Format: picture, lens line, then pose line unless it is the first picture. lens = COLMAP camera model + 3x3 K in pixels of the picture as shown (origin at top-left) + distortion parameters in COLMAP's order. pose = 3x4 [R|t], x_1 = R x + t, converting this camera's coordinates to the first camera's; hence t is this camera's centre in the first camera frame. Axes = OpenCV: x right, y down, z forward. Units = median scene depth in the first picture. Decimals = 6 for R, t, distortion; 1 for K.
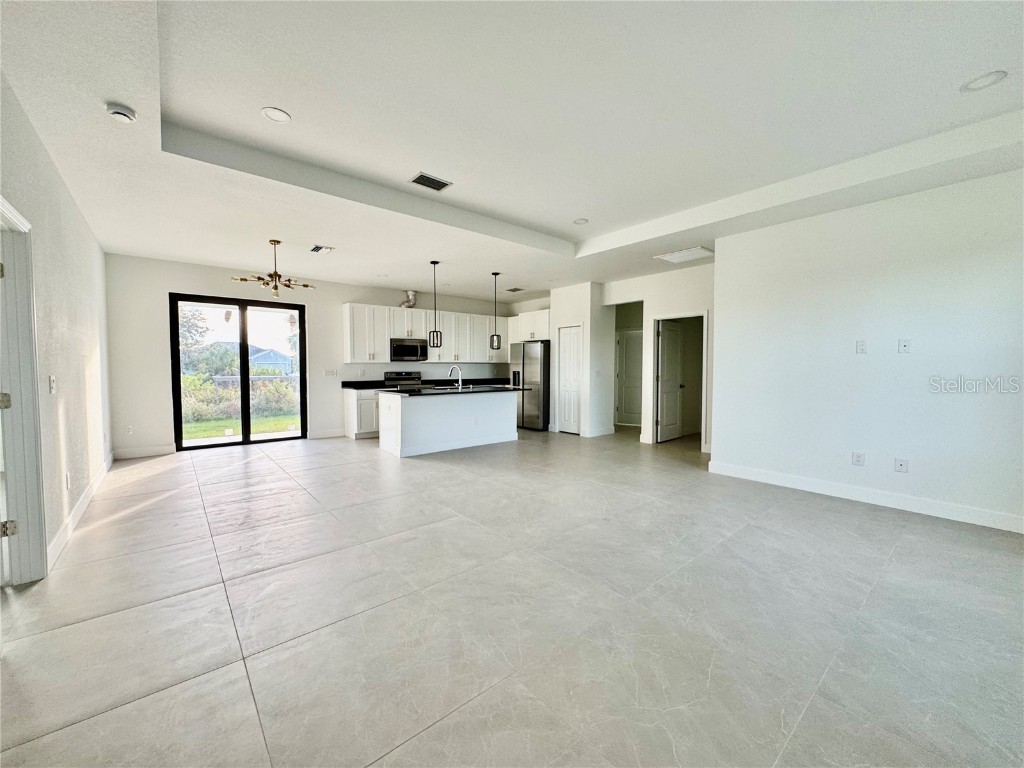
lens RADIAL K [[408.5, 0, 513.4], [0, 408.5, 383.3], [0, 0, 1]] dist [0.000980, 0.000074]
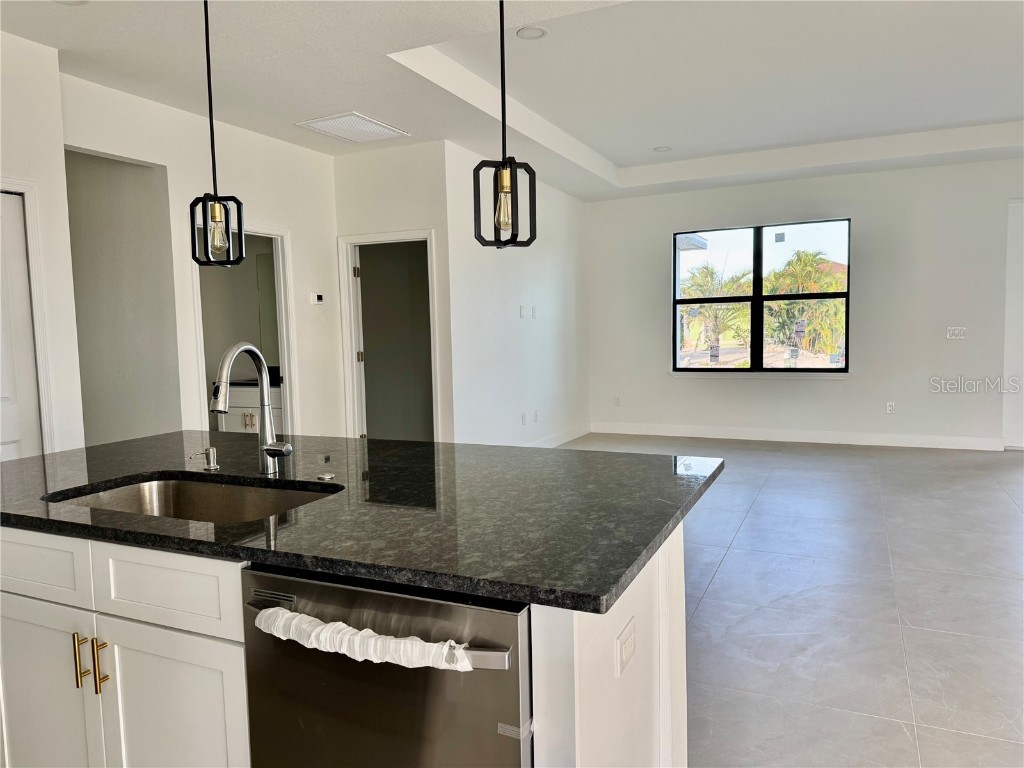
lens RADIAL K [[717.9, 0, 511.0], [0, 717.9, 384.1], [0, 0, 1]] dist [0.082414, -0.098340]
pose [[-0.419244, -0.062651, 0.905709, -0.395206], [0.061118, 0.993405, 0.097008, -0.042039], [-0.905814, 0.096025, -0.412650, 0.885656]]
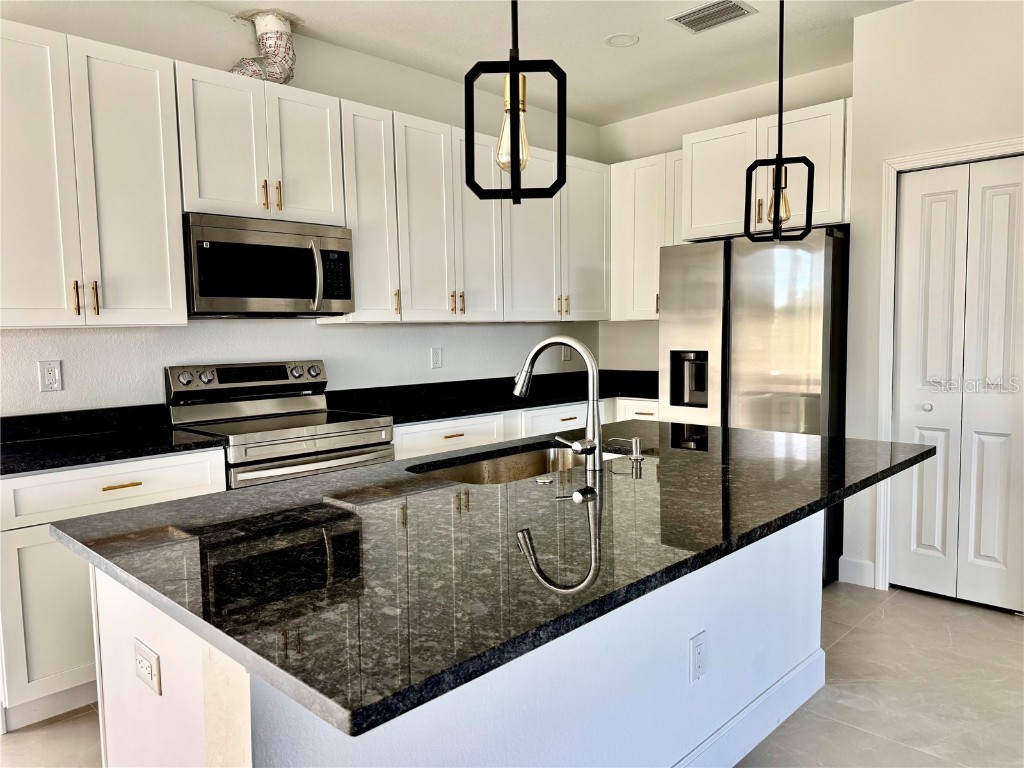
lens RADIAL K [[717.9, 0, 511.0], [0, 717.9, 384.1], [0, 0, 1]] dist [0.082414, -0.098340]
pose [[0.995508, -0.023199, 0.091795, -0.166489], [0.020079, 0.999194, 0.034768, -0.029107], [-0.092527, -0.032768, 0.995171, 0.598218]]
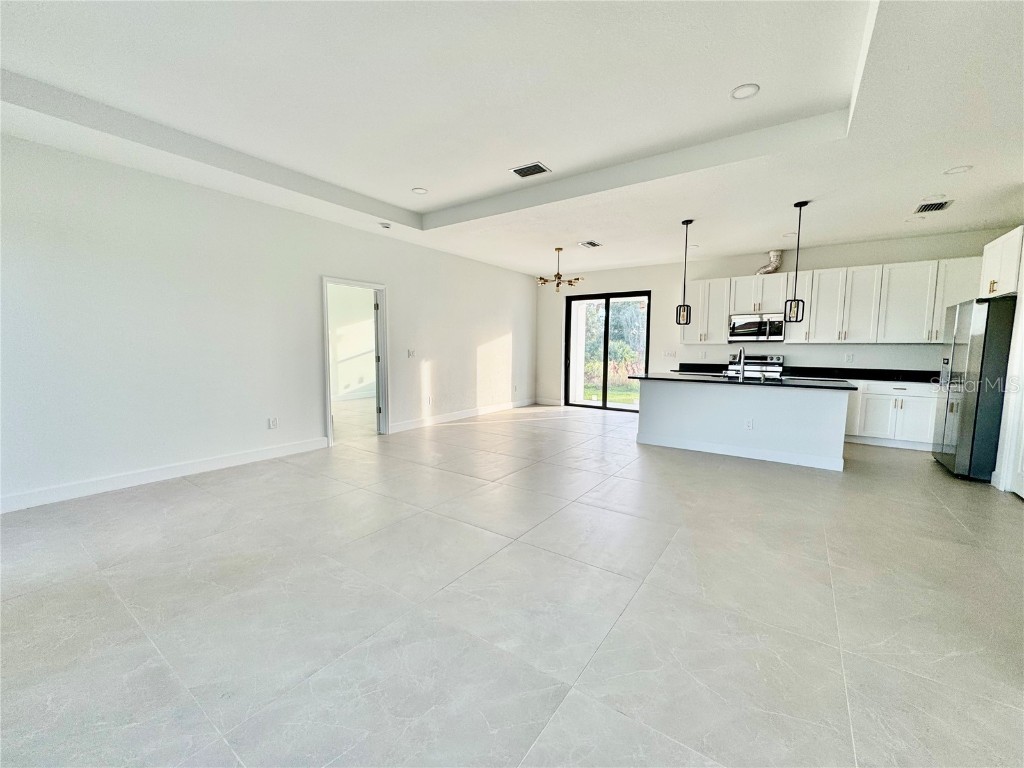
lens RADIAL K [[408.5, 0, 513.4], [0, 408.5, 383.3], [0, 0, 1]] dist [0.000980, 0.000074]
pose [[0.261154, 0.086864, -0.961381, 0.412946], [-0.047232, 0.995900, 0.077153, -0.012602], [0.964141, 0.025259, 0.264186, 0.340150]]
